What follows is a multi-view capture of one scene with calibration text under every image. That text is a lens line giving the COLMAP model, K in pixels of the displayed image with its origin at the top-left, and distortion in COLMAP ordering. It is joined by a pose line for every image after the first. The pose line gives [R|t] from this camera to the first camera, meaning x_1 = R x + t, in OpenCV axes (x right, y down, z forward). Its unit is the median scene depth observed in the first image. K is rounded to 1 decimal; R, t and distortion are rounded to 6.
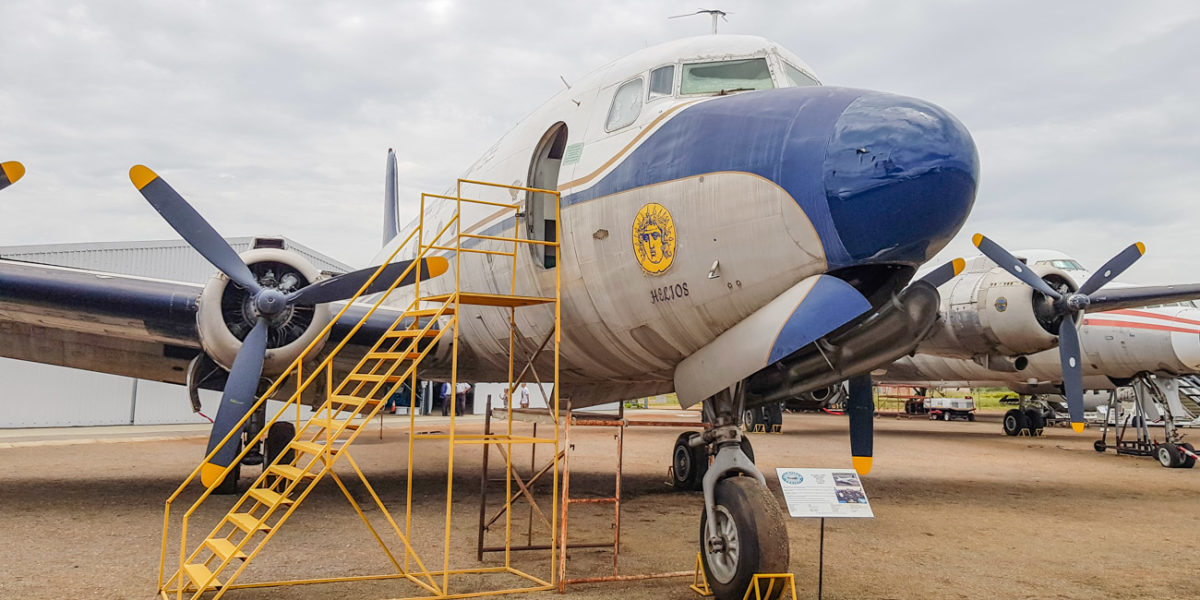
lens RADIAL K [[958.2, 0, 600.0], [0, 958.2, 300.0], [0, 0, 1]] dist [0.096420, -0.000844]
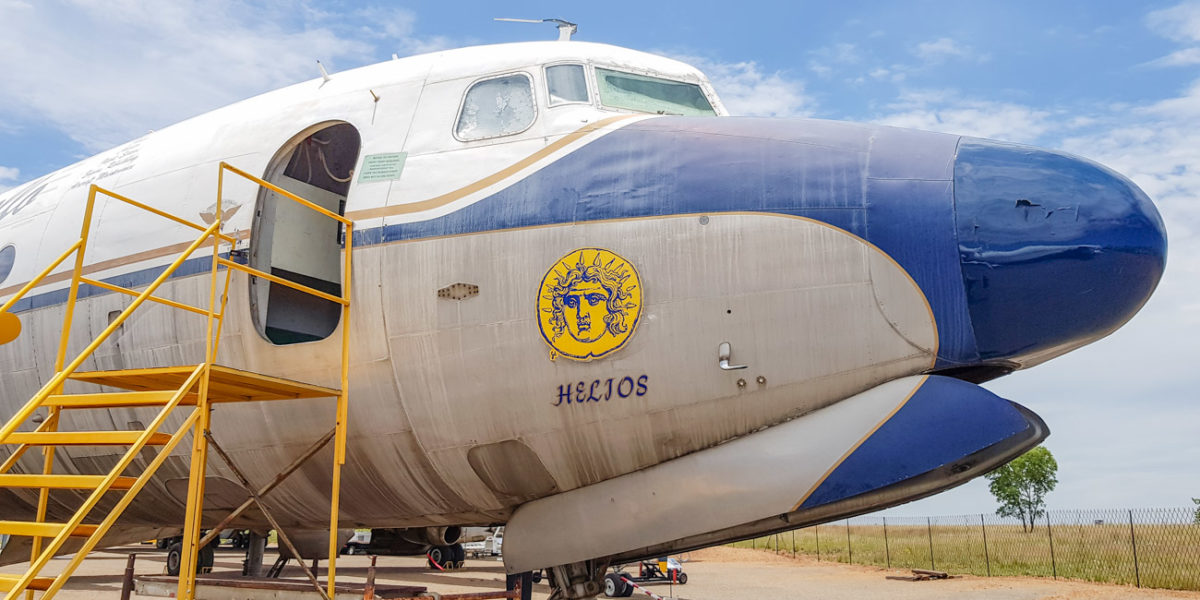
lens RADIAL K [[958.2, 0, 600.0], [0, 958.2, 300.0], [0, 0, 1]] dist [0.096420, -0.000844]
pose [[0.838383, 0.124504, 0.530672, -0.276920], [-0.050830, 0.987179, -0.151305, 0.030383], [-0.542706, 0.099878, 0.833963, 0.455731]]
